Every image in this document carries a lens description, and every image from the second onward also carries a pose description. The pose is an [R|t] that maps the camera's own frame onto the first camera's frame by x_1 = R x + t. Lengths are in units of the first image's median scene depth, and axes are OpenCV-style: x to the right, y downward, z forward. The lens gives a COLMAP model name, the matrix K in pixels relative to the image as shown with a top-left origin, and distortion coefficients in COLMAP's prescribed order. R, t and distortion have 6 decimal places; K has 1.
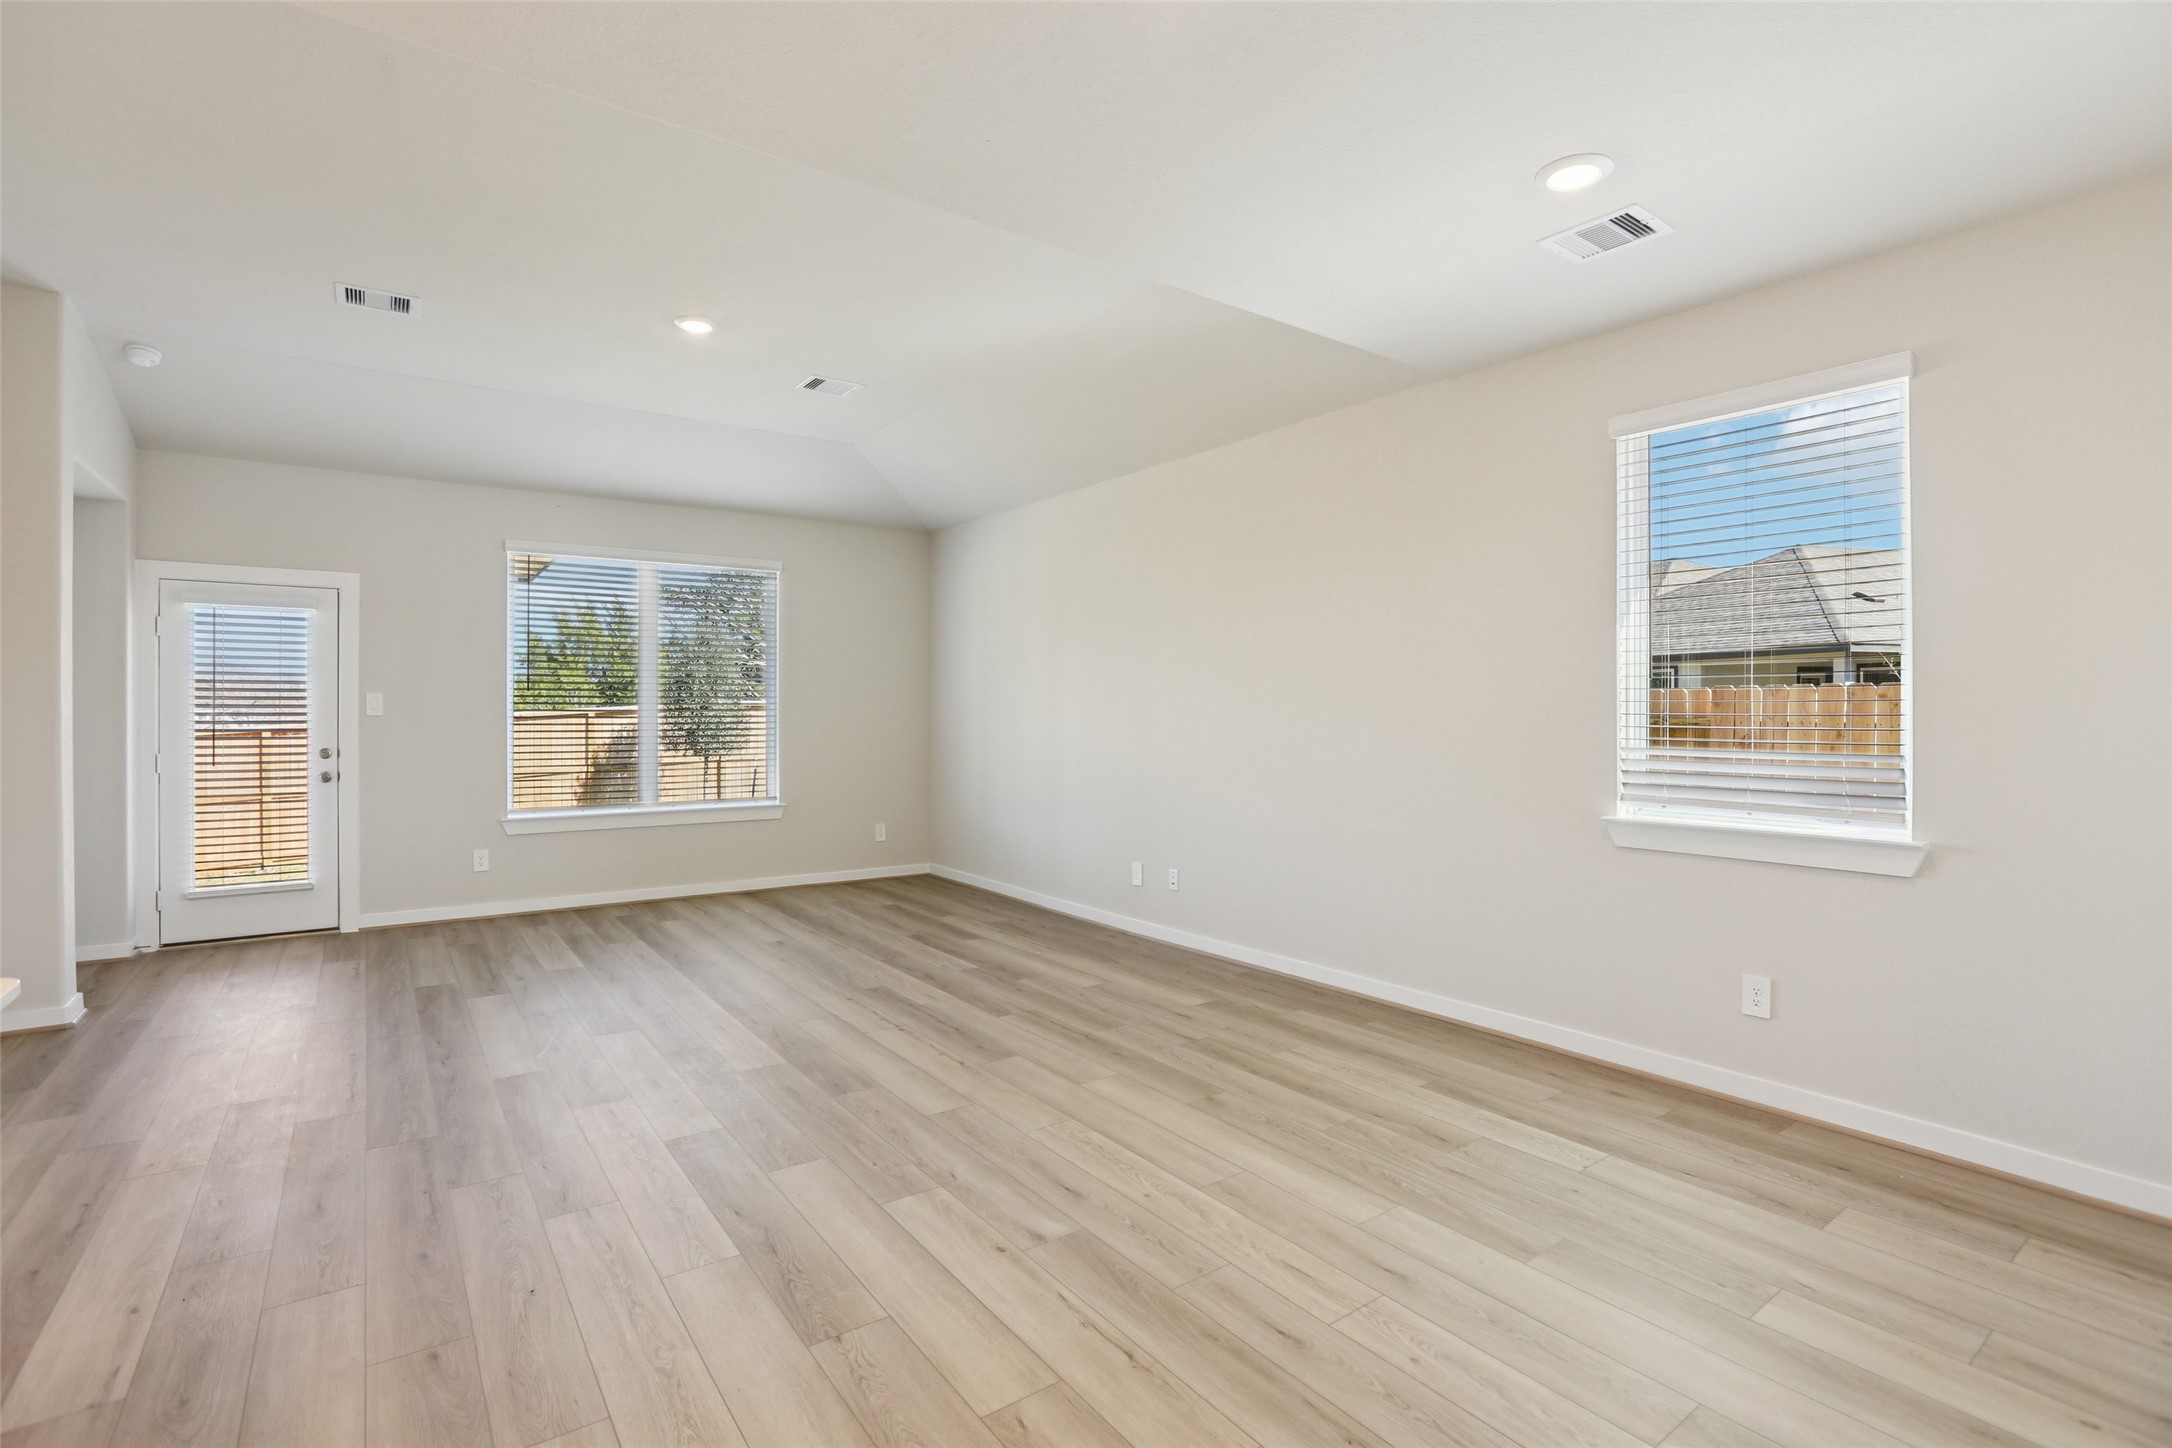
lens RADIAL K [[997.9, 0, 1075.2], [0, 997.9, 707.5], [0, 0, 1]] dist [-0.047407, 0.014427]
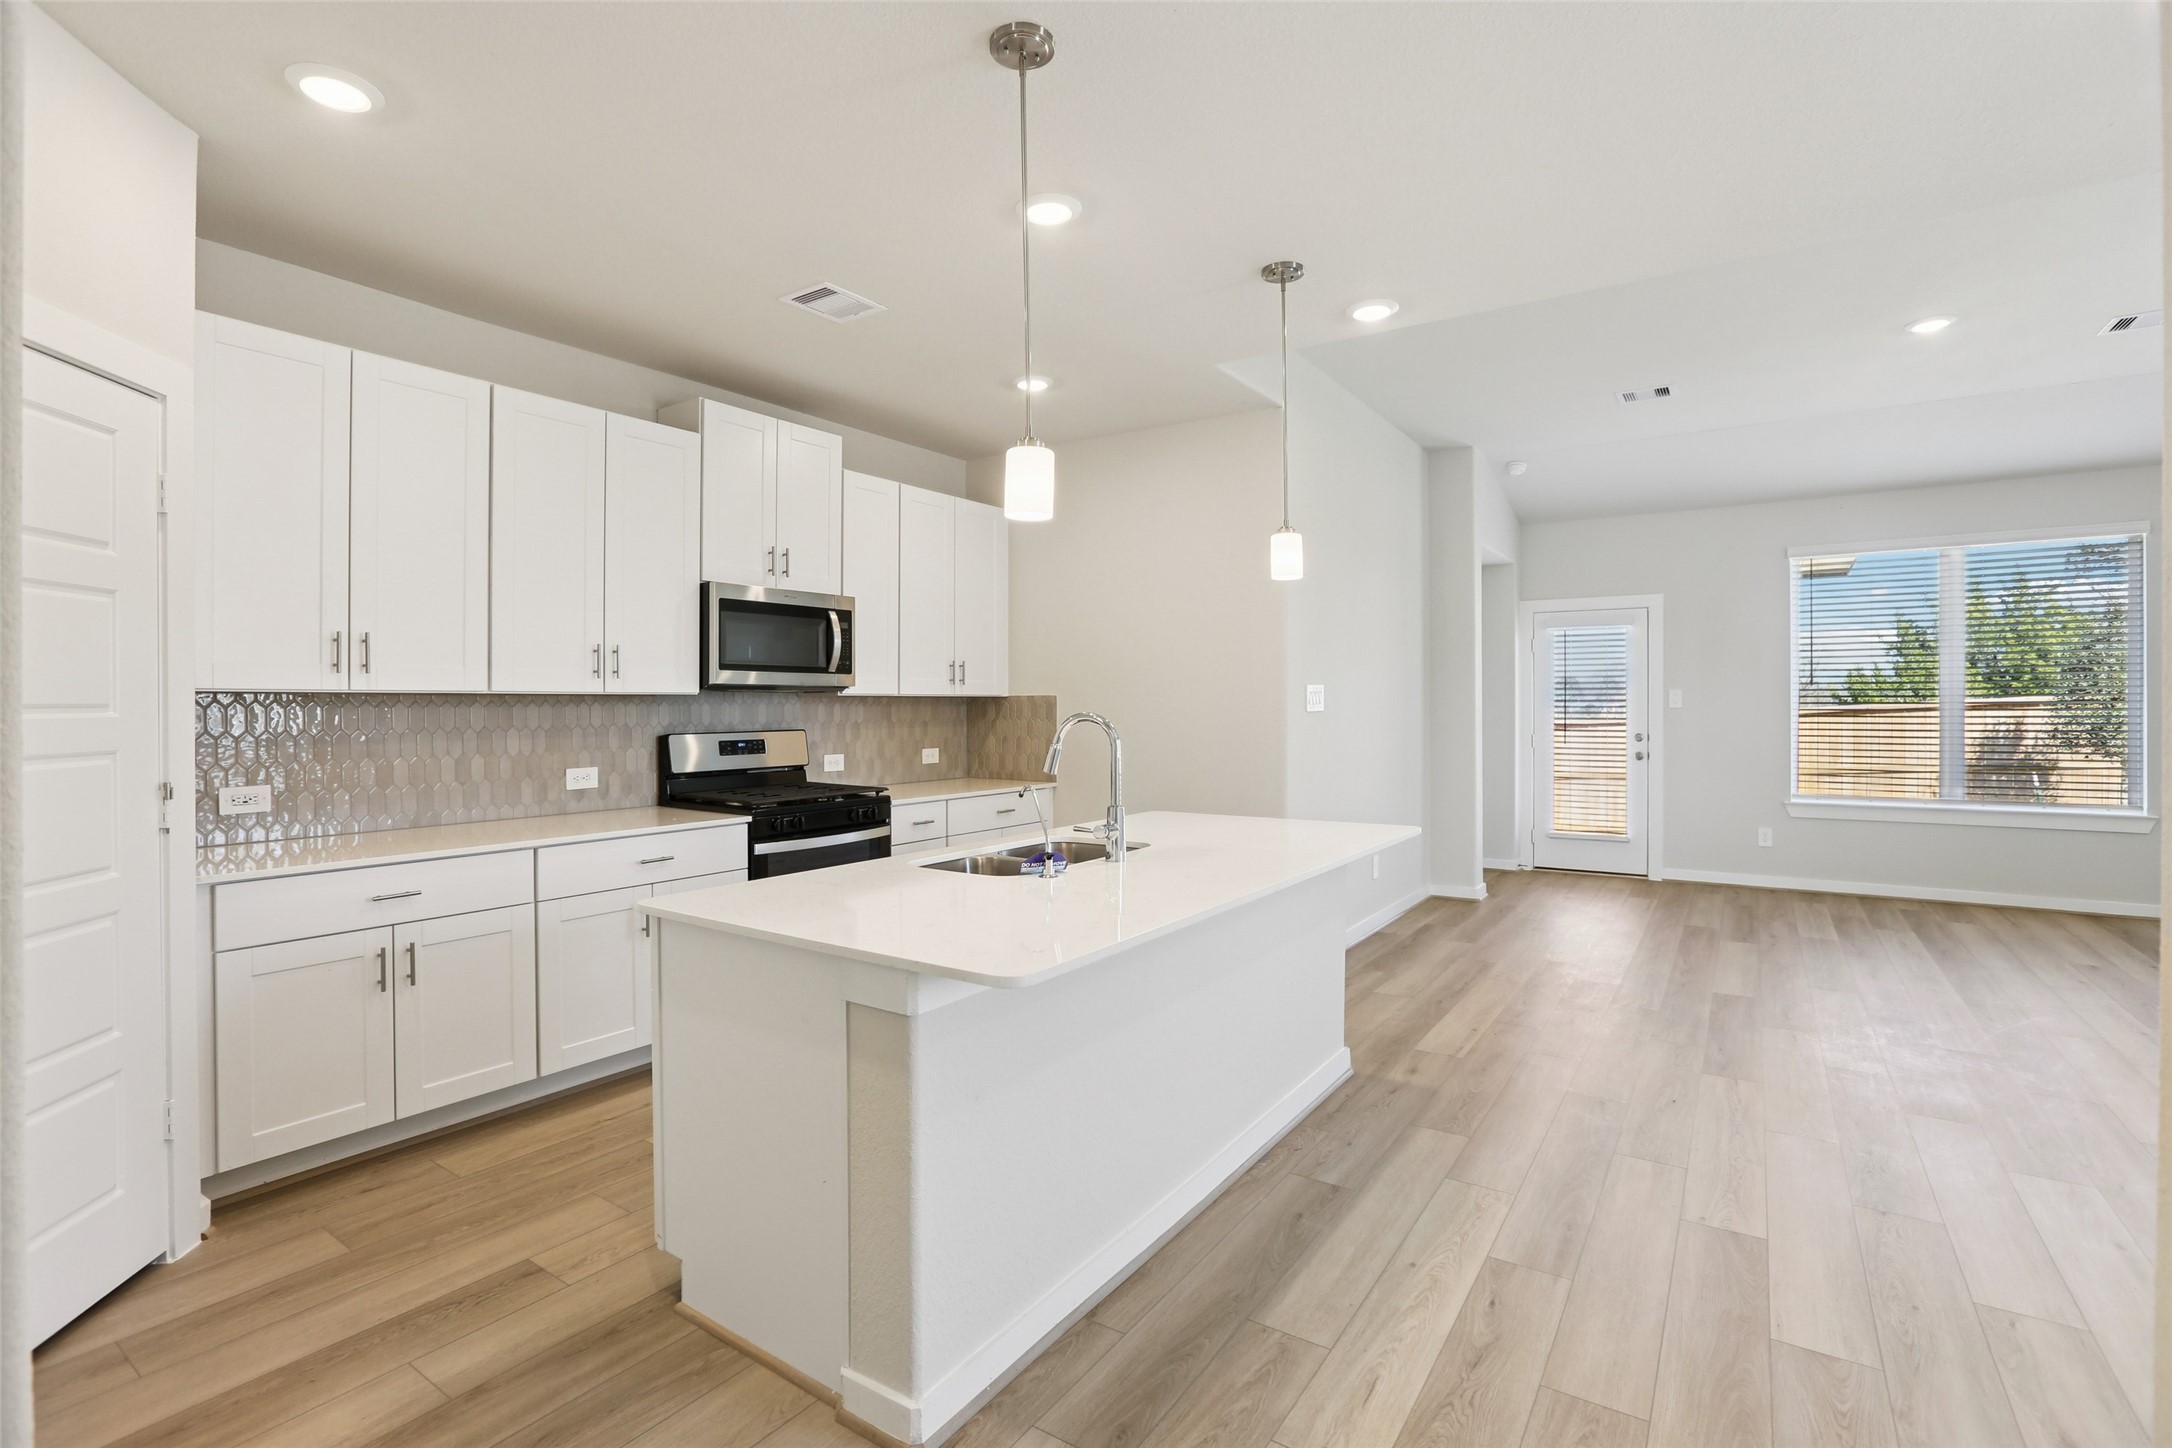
lens RADIAL K [[997.9, 0, 1076.5], [0, 997.9, 716.9], [0, 0, 1]] dist [-0.047407, 0.014427]
pose [[0.335624, 0.009570, -0.941947, 0.237236], [0.007396, 0.999891, 0.012794, -0.002468], [0.941967, -0.011261, 0.335517, -0.153439]]
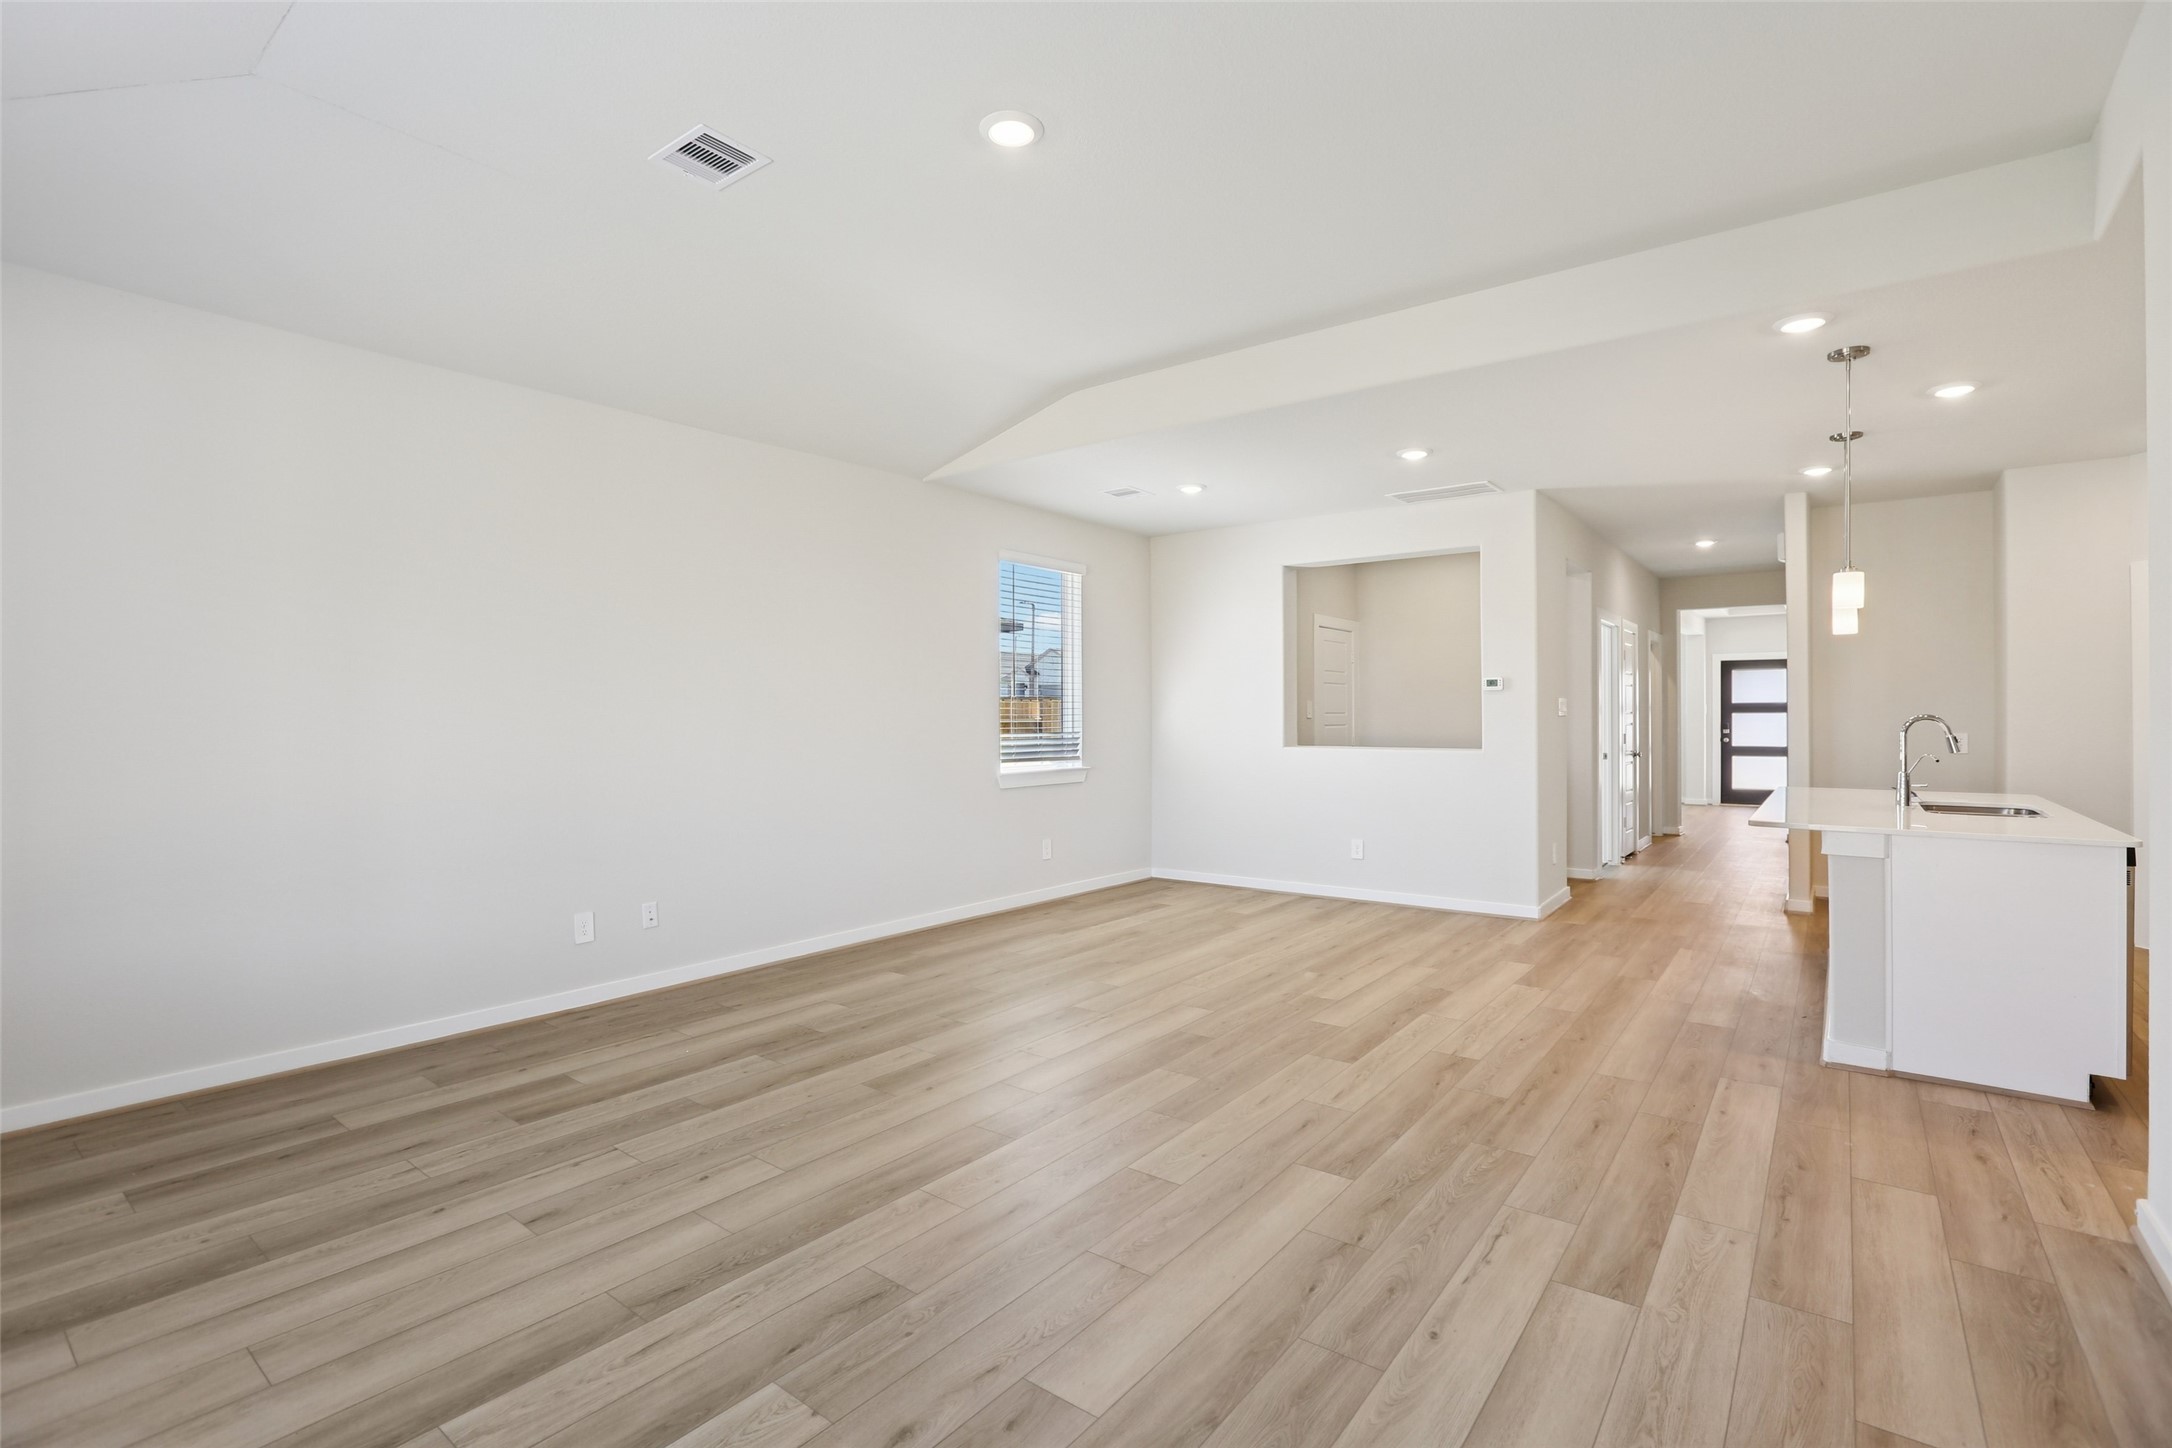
lens RADIAL K [[997.9, 0, 1095.1], [0, 997.9, 713.8], [0, 0, 1]] dist [-0.047407, 0.014427]
pose [[-0.291223, 0.001239, 0.956654, -0.936076], [-0.002360, 0.999995, -0.002014, 0.006233], [-0.956652, -0.002844, -0.291219, 1.035976]]
